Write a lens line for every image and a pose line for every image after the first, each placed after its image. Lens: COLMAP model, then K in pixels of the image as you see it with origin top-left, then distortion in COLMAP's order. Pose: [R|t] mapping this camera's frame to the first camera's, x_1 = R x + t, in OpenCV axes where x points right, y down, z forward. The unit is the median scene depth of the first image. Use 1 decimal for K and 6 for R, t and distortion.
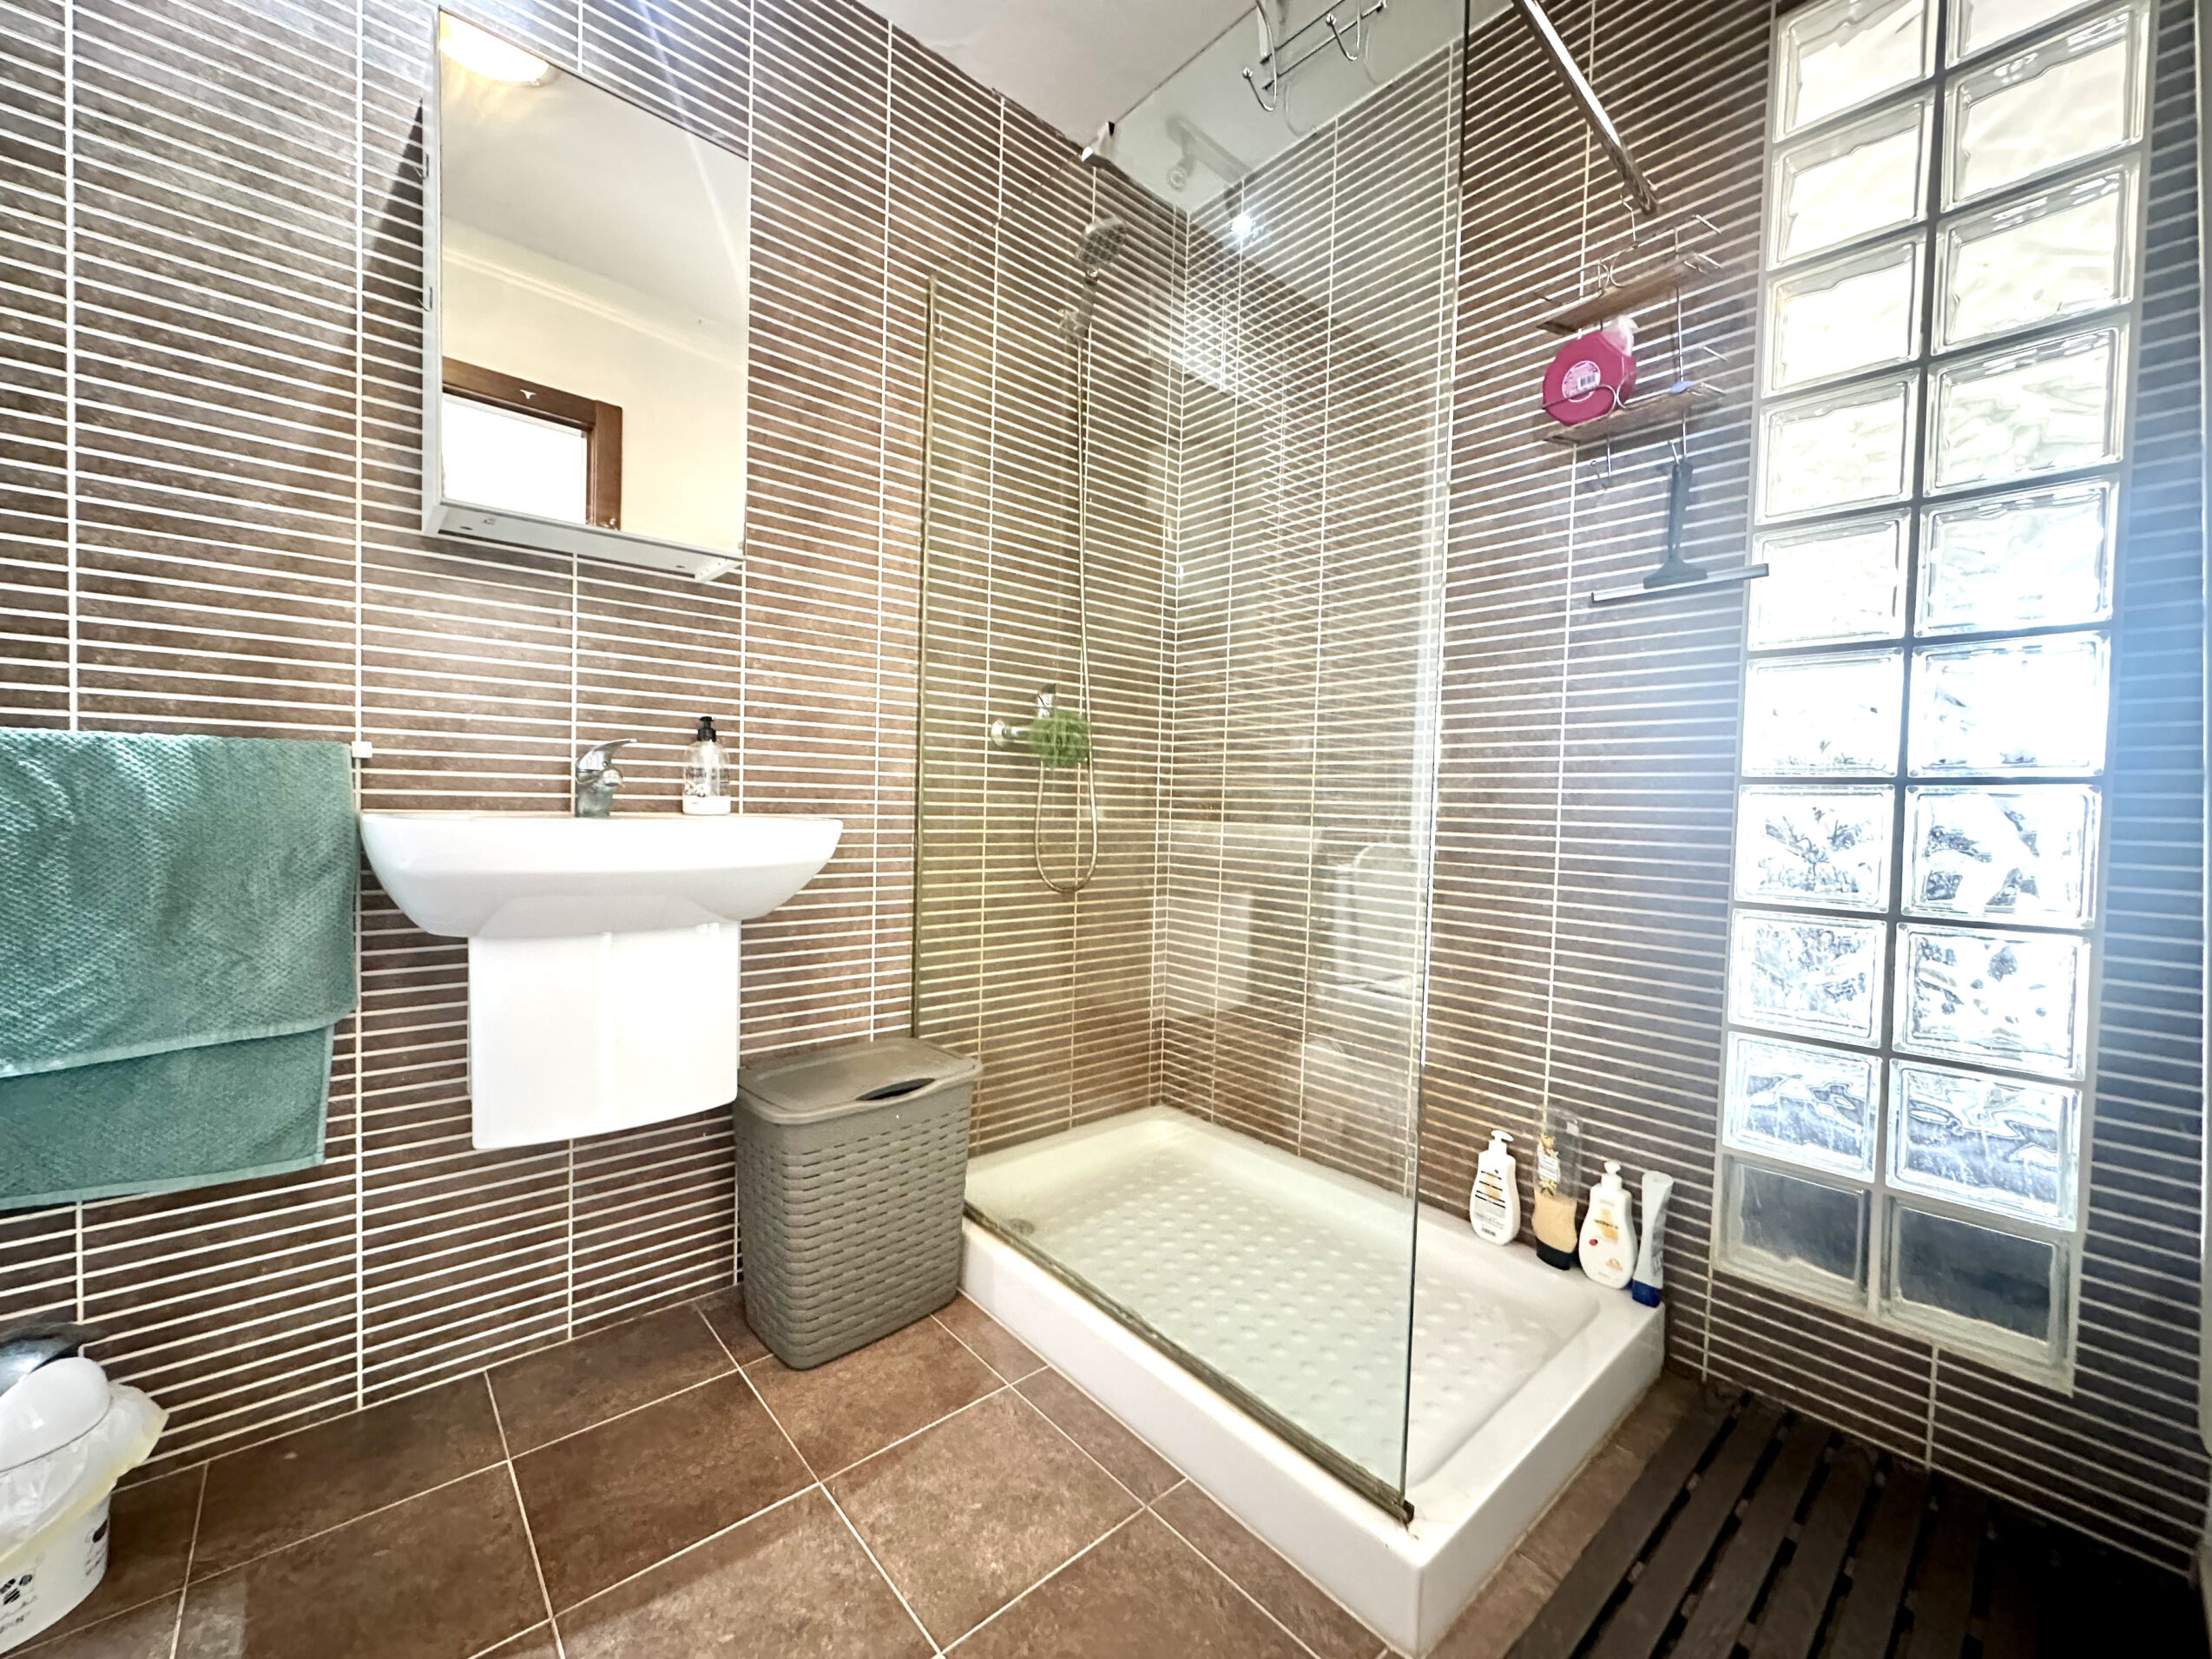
lens RADIAL K [[878.5, 0, 1102.8], [0, 878.5, 828.4], [0, 0, 1]] dist [-0.005978, 0.000827]
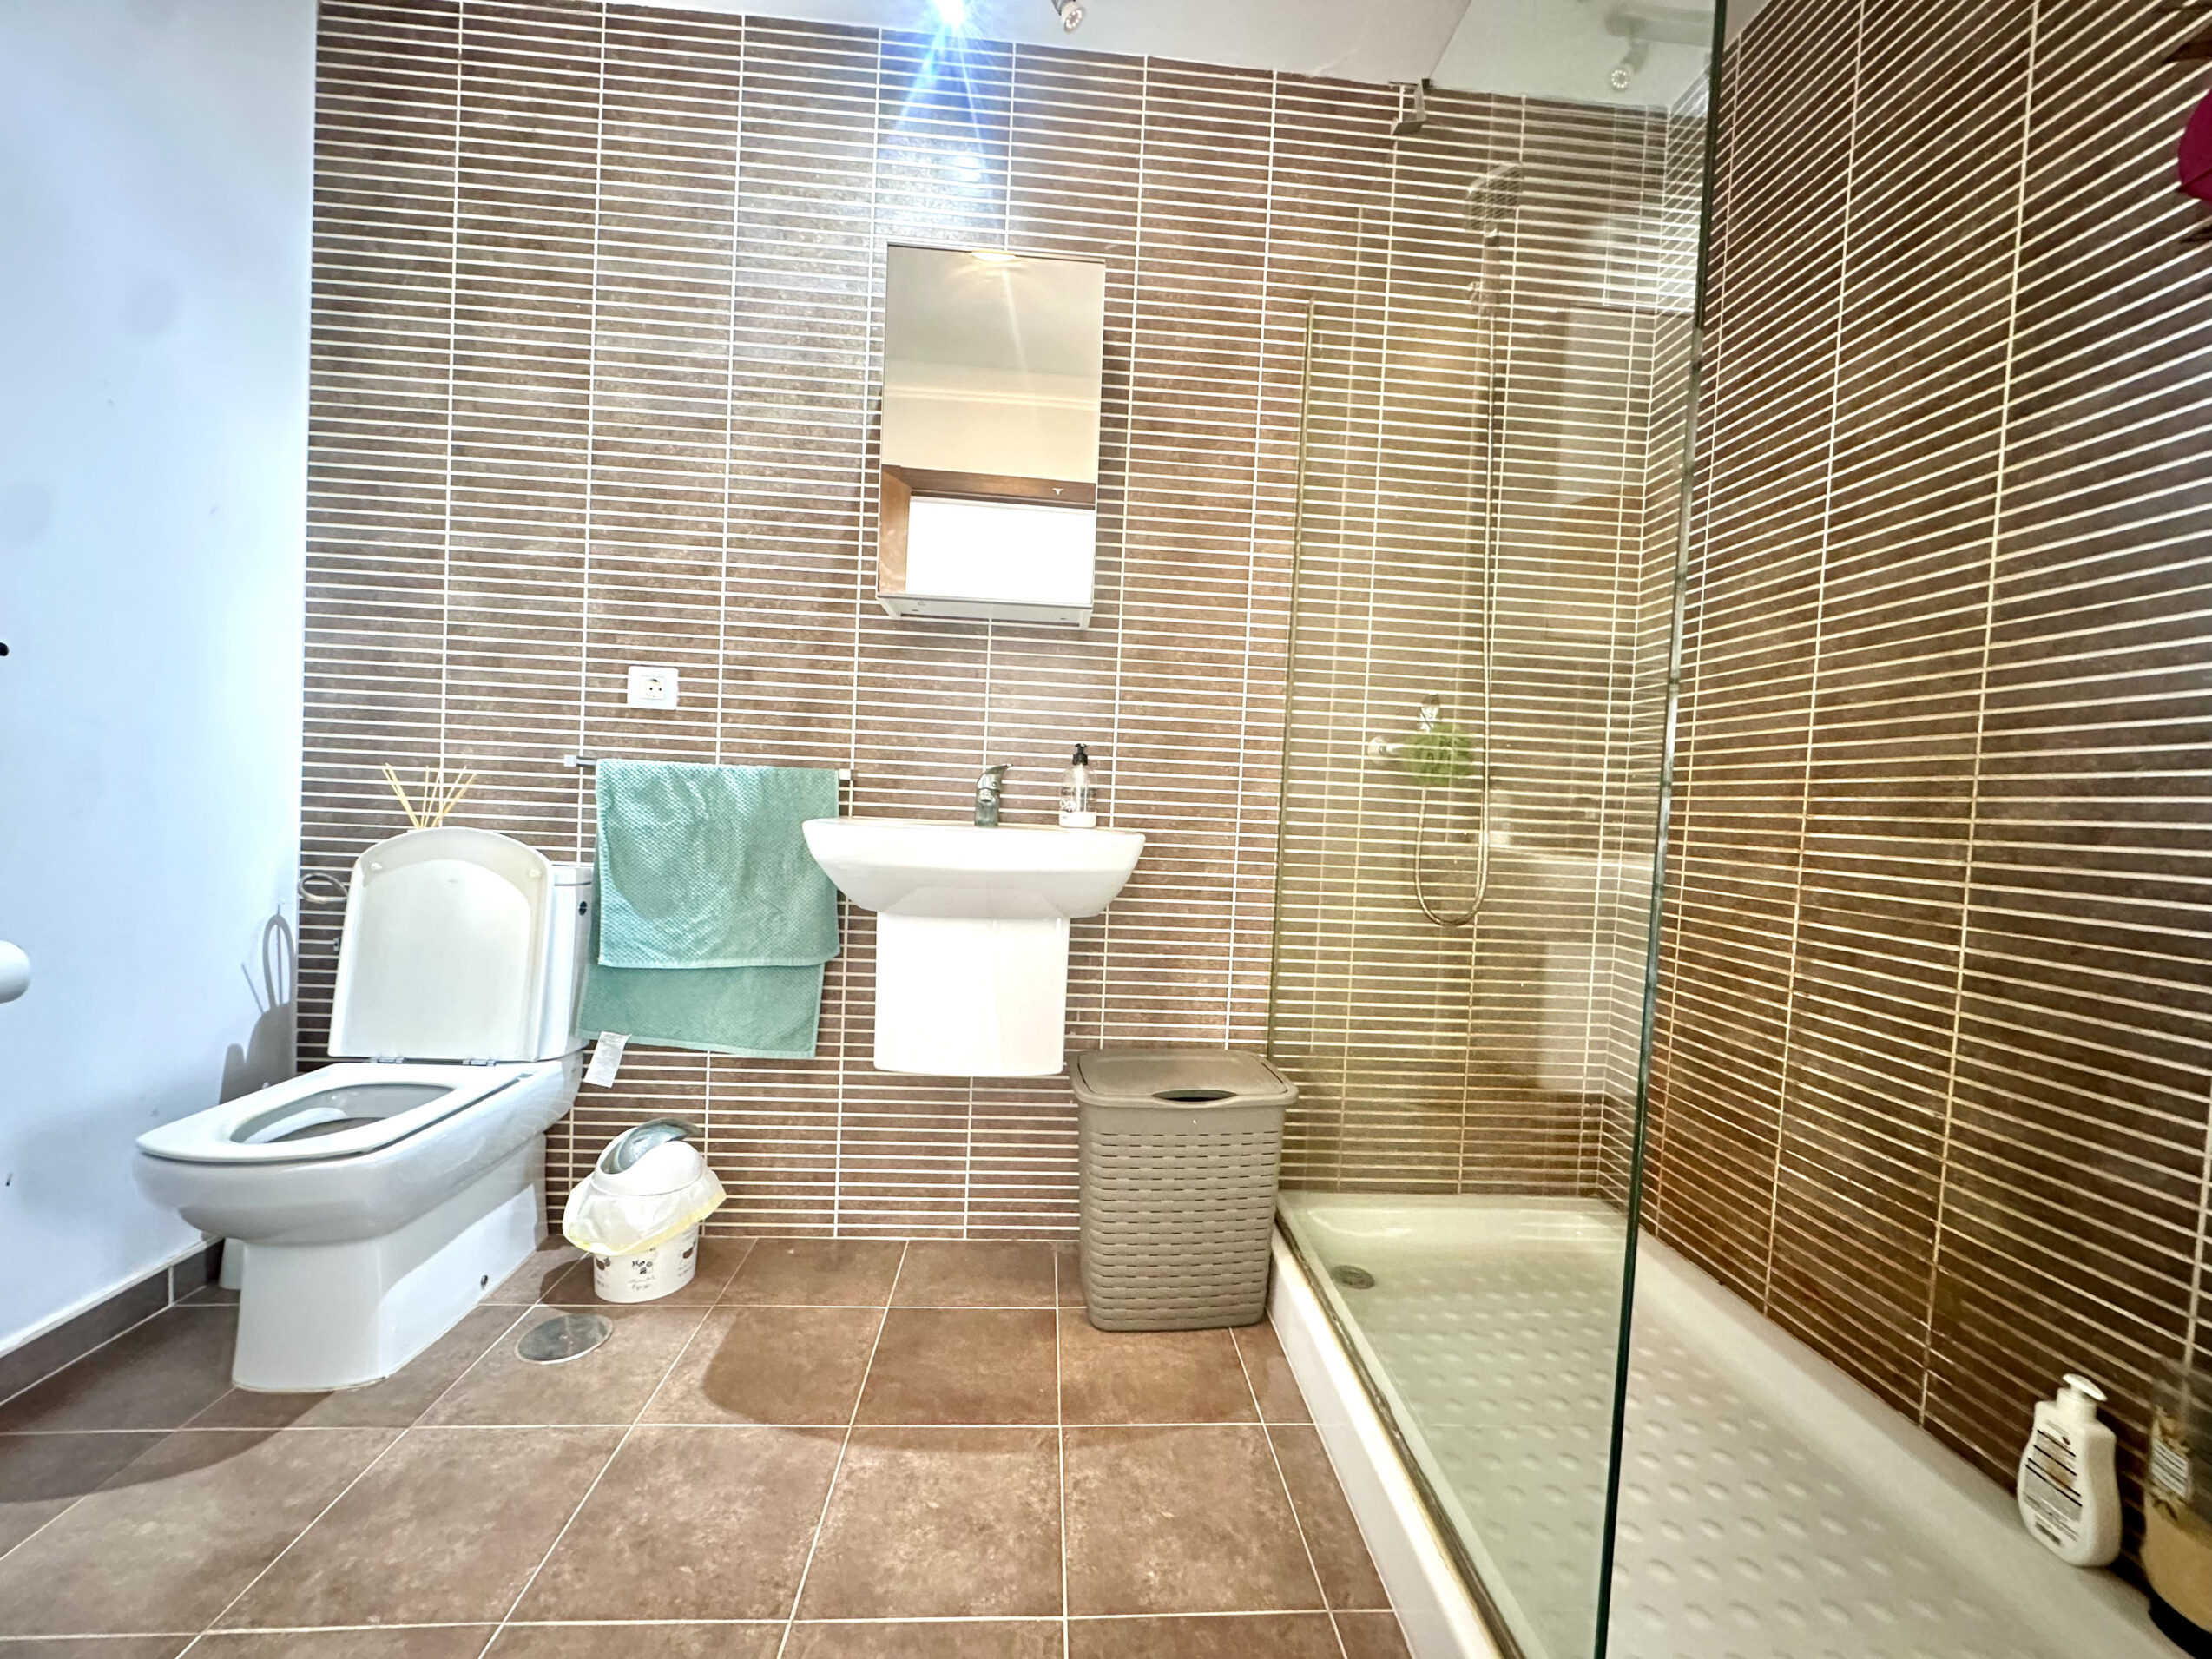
lens RADIAL K [[878.5, 0, 1106.5], [0, 878.5, 828.2], [0, 0, 1]] dist [-0.005978, 0.000827]
pose [[0.794497, 0.028239, -0.606611, 0.271113], [-0.042520, 0.999053, -0.009182, -0.004936], [0.605777, 0.033088, 0.794946, 0.086836]]
